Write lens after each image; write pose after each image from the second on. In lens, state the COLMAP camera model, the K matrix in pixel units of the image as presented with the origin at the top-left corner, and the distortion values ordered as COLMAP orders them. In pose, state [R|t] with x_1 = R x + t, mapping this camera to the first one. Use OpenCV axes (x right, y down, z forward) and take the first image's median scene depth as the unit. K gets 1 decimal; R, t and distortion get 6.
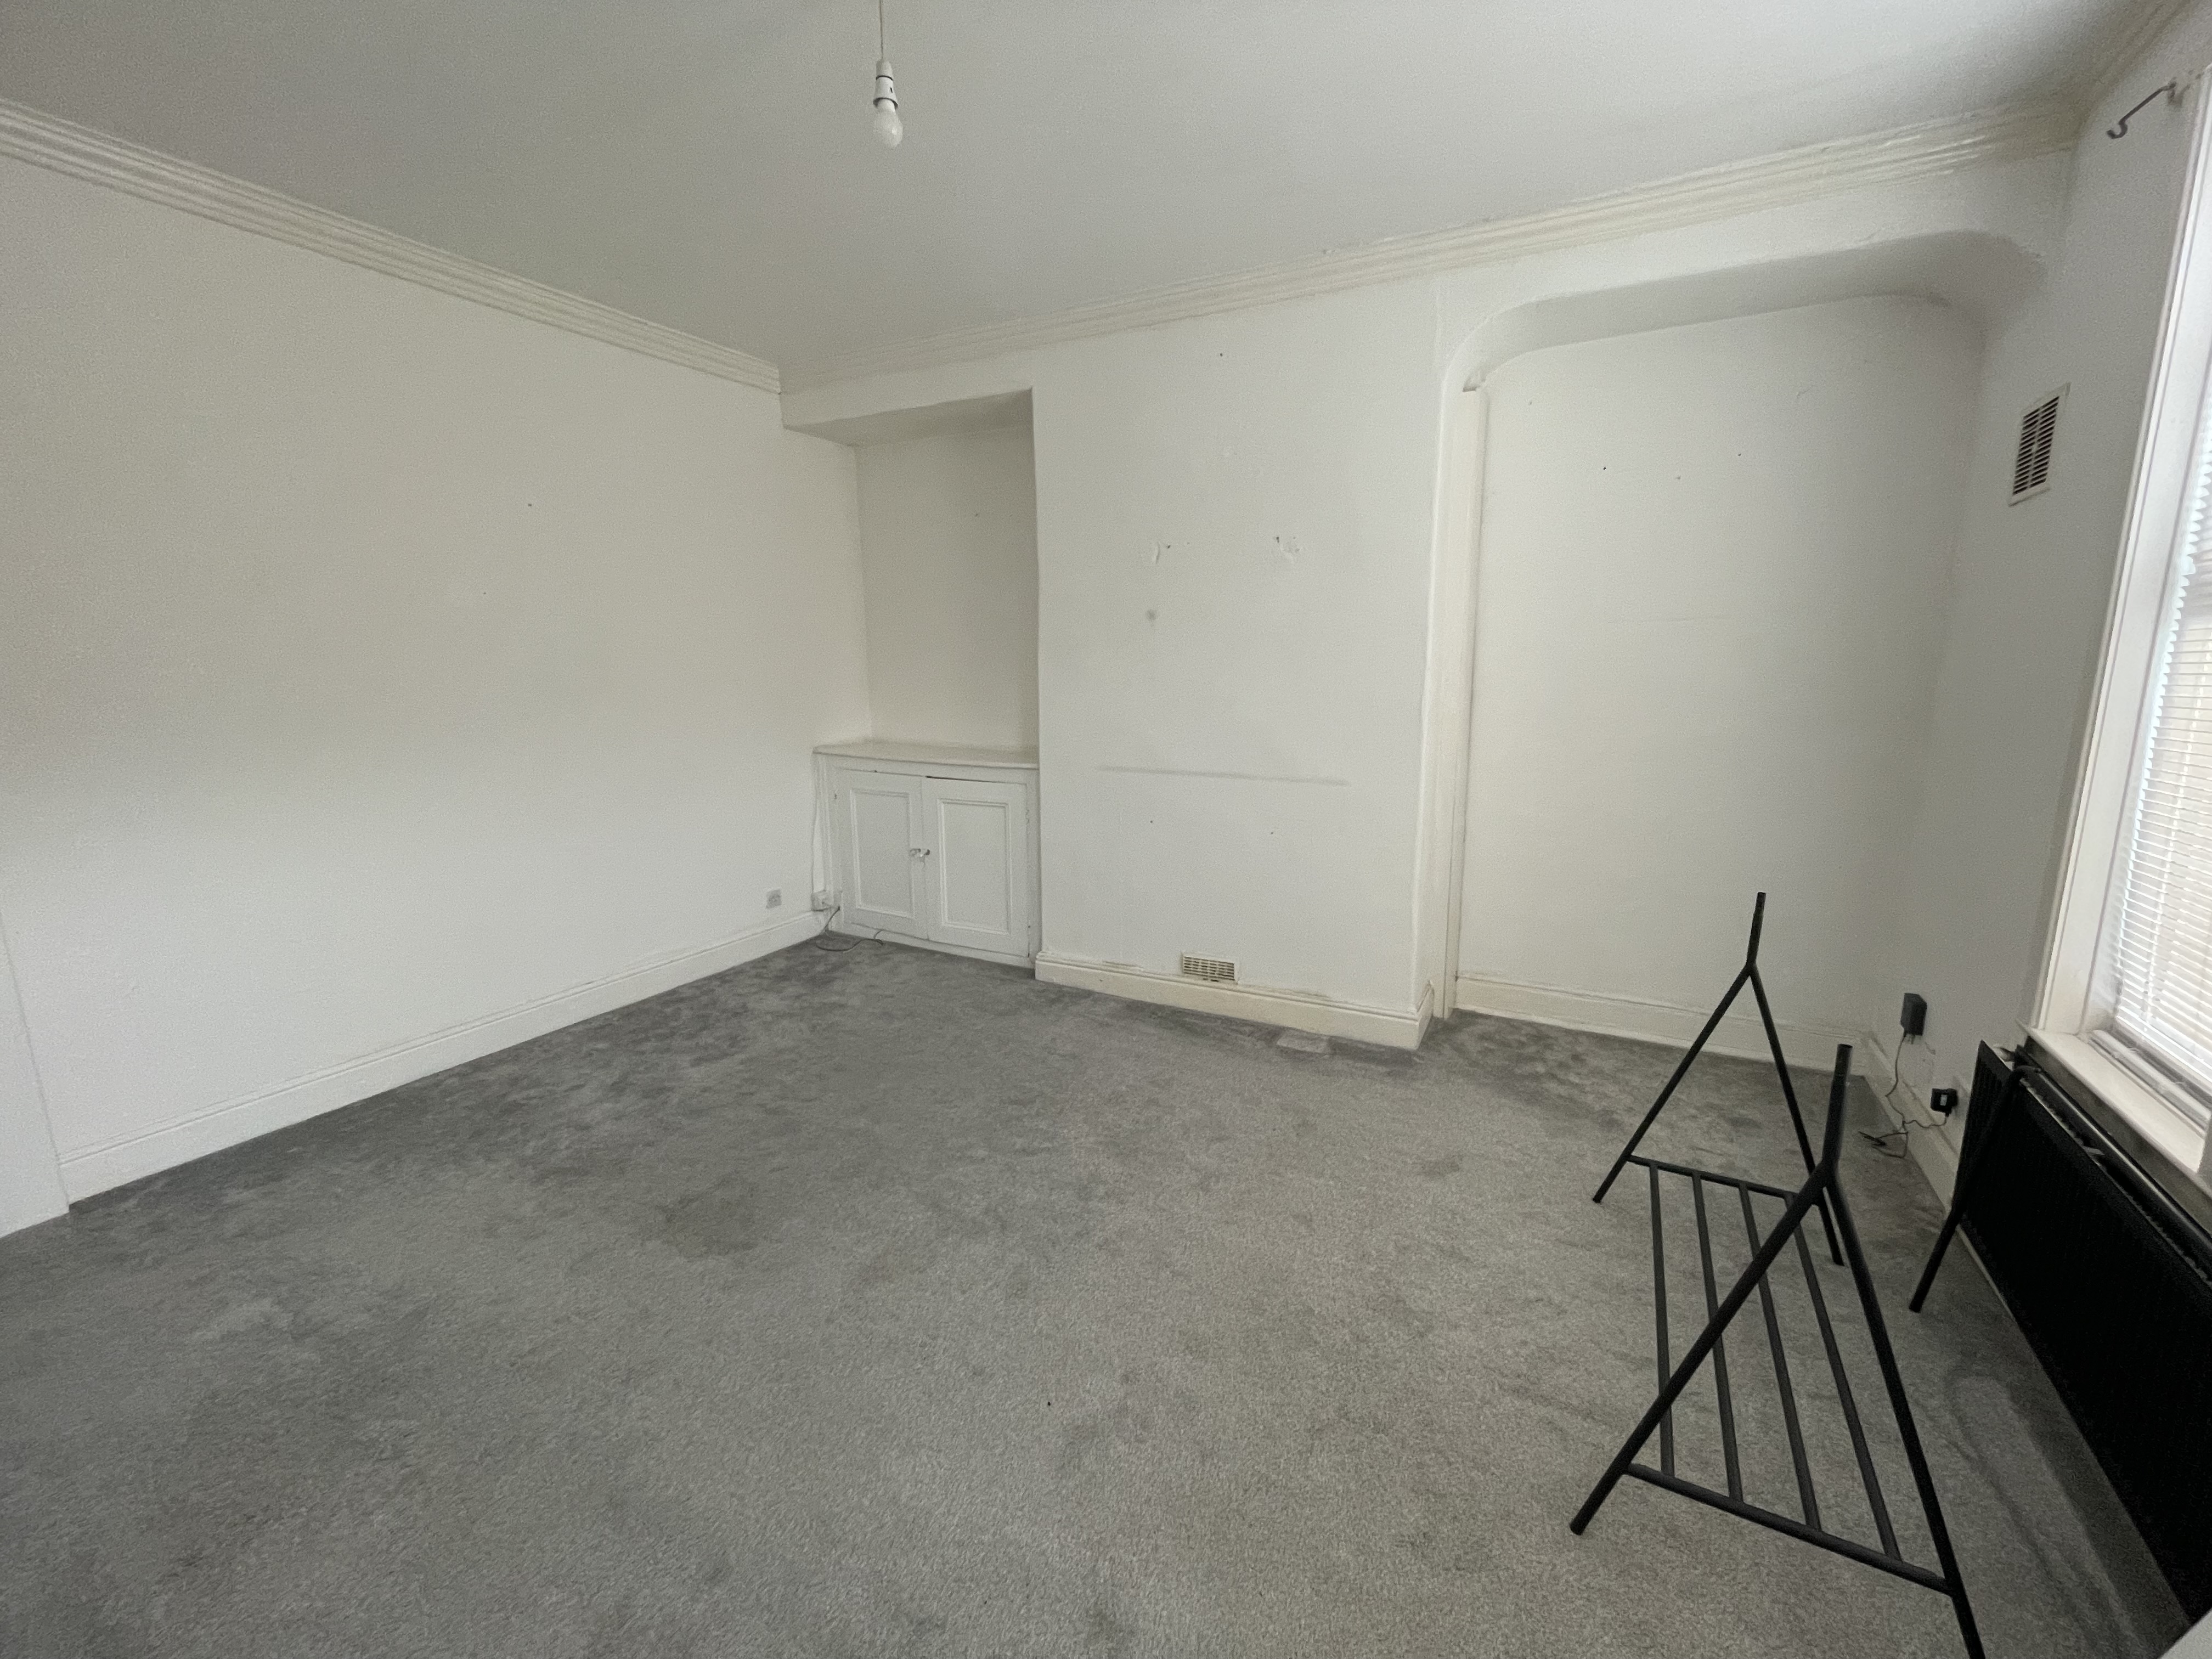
lens RADIAL K [[909.4, 0, 1104.8], [0, 909.4, 819.2], [0, 0, 1]] dist [0.000878, 0.000496]
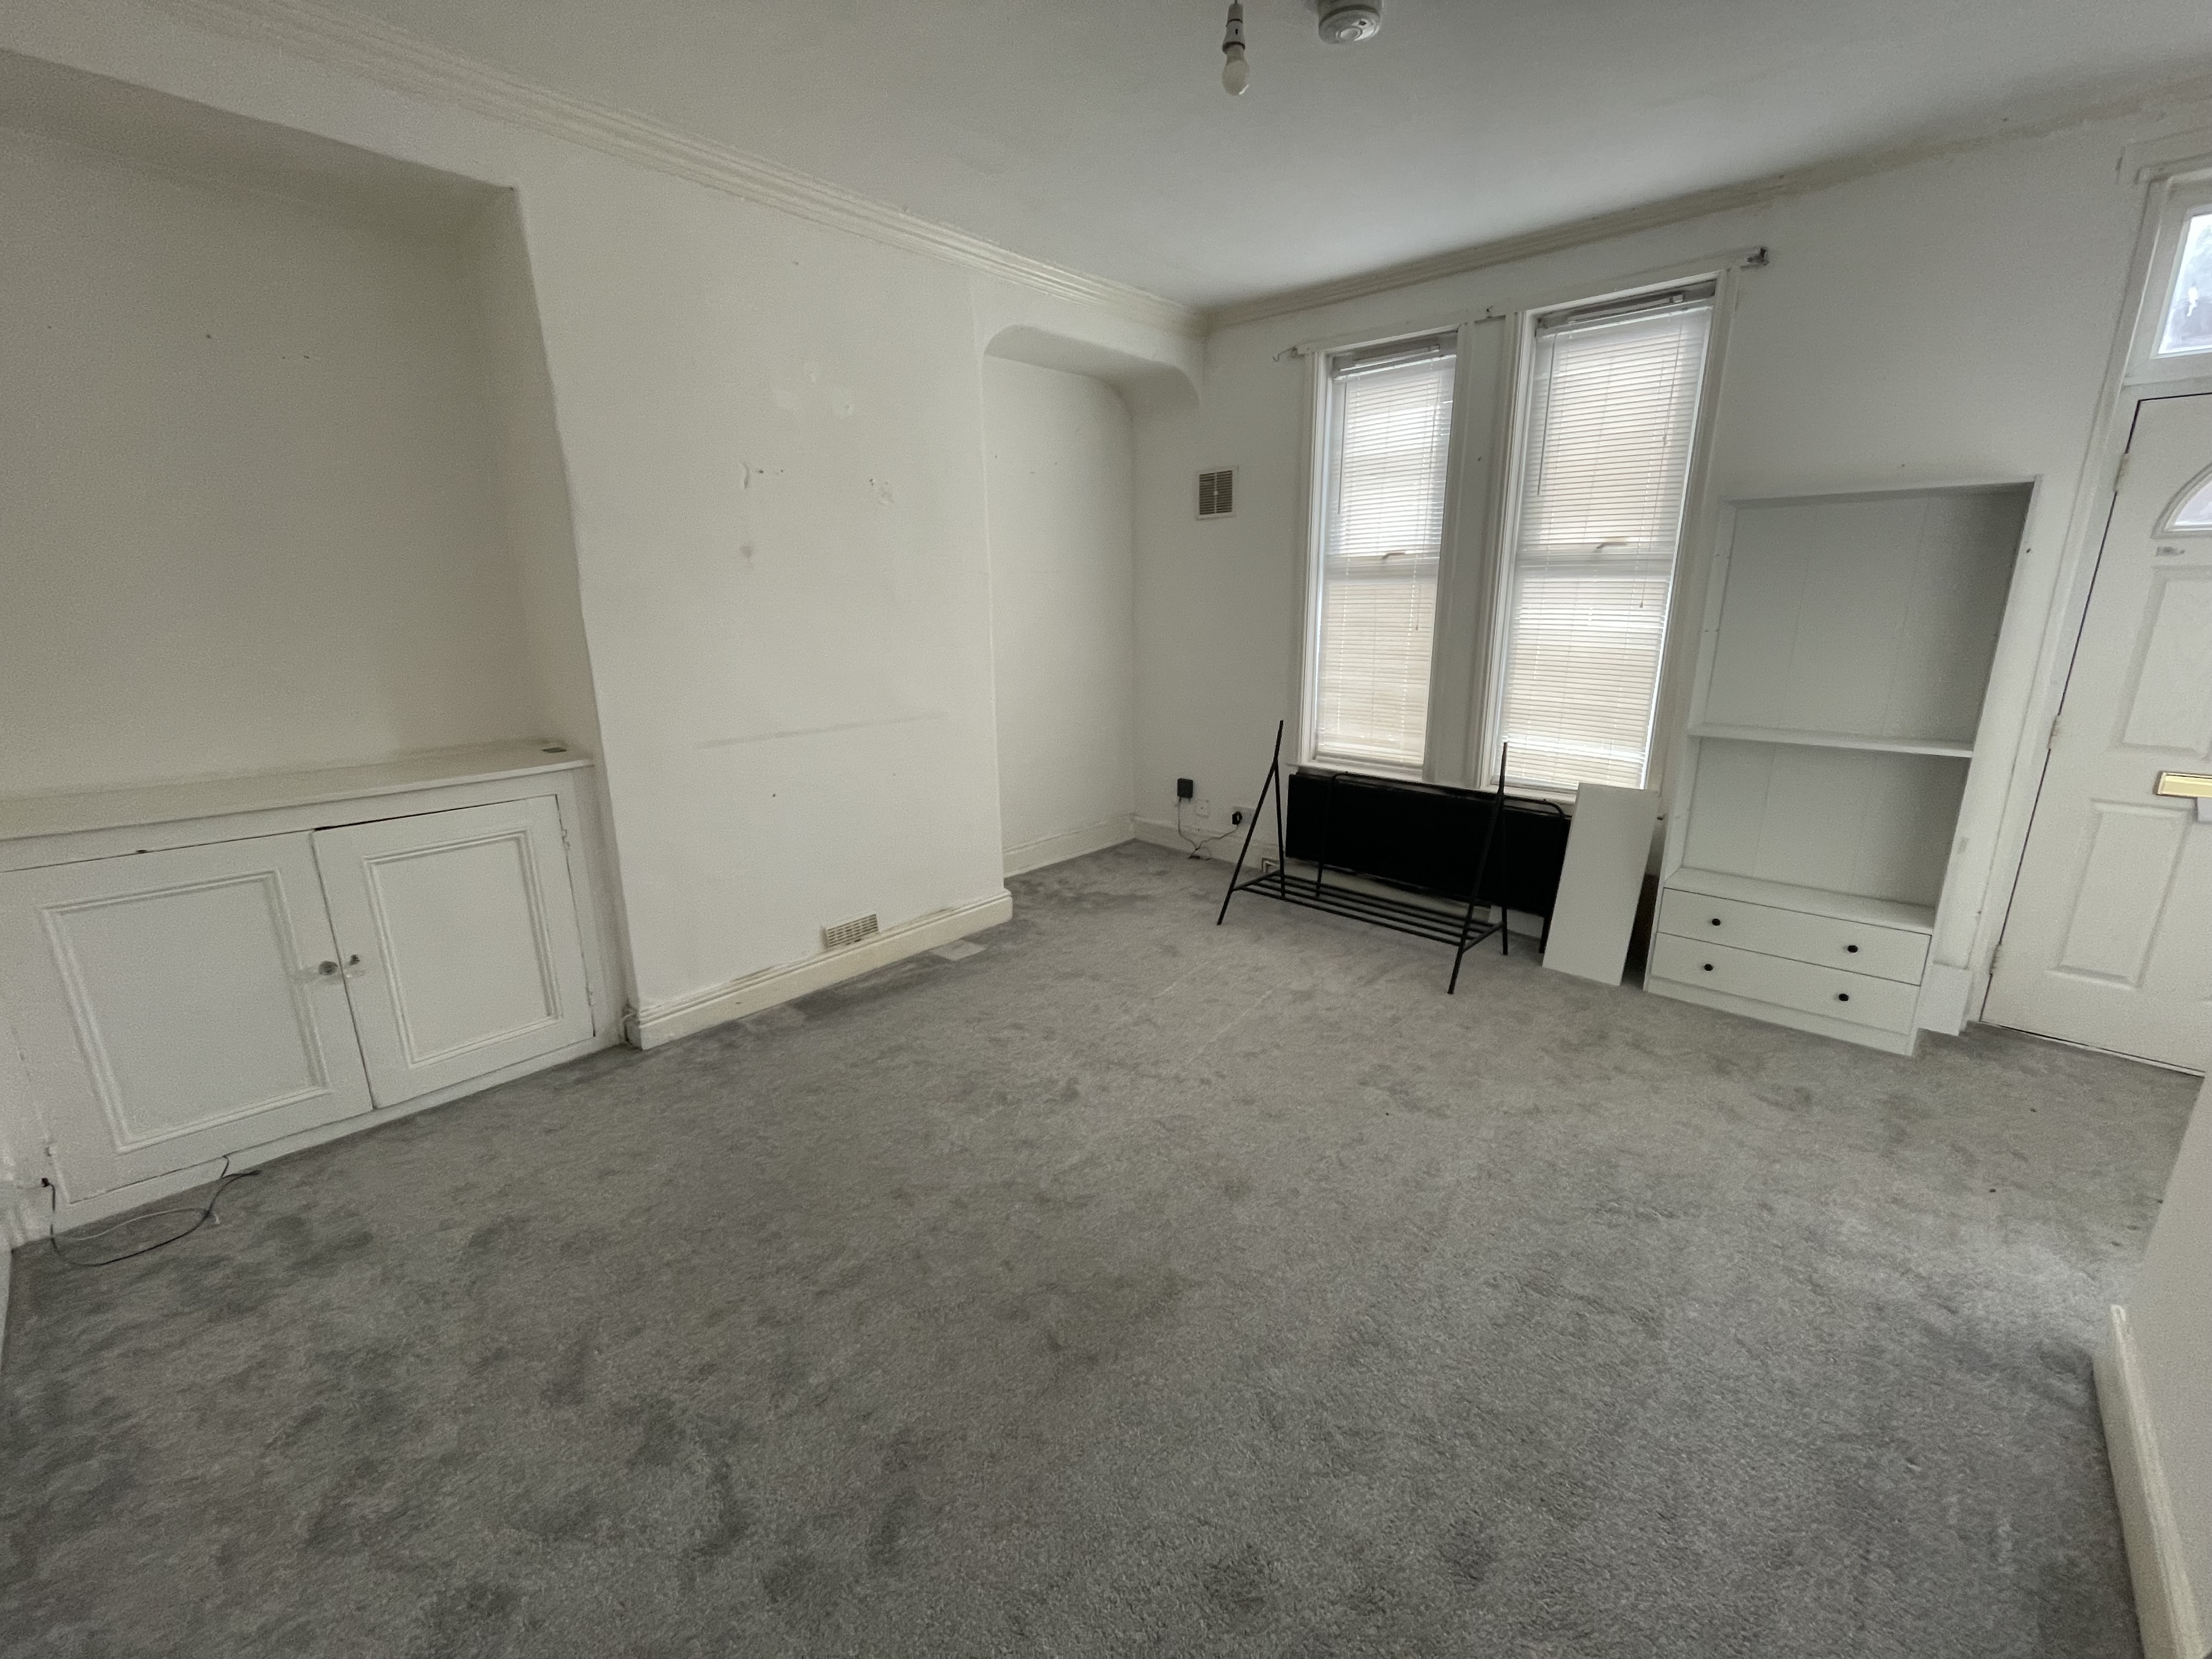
lens RADIAL K [[909.4, 0, 1104.8], [0, 909.4, 819.2], [0, 0, 1]] dist [0.000878, 0.000496]
pose [[0.244704, -0.232282, 0.941364, -0.714026], [0.175956, 0.965398, 0.192473, -0.089178], [-0.953499, 0.118539, 0.277108, 0.478652]]
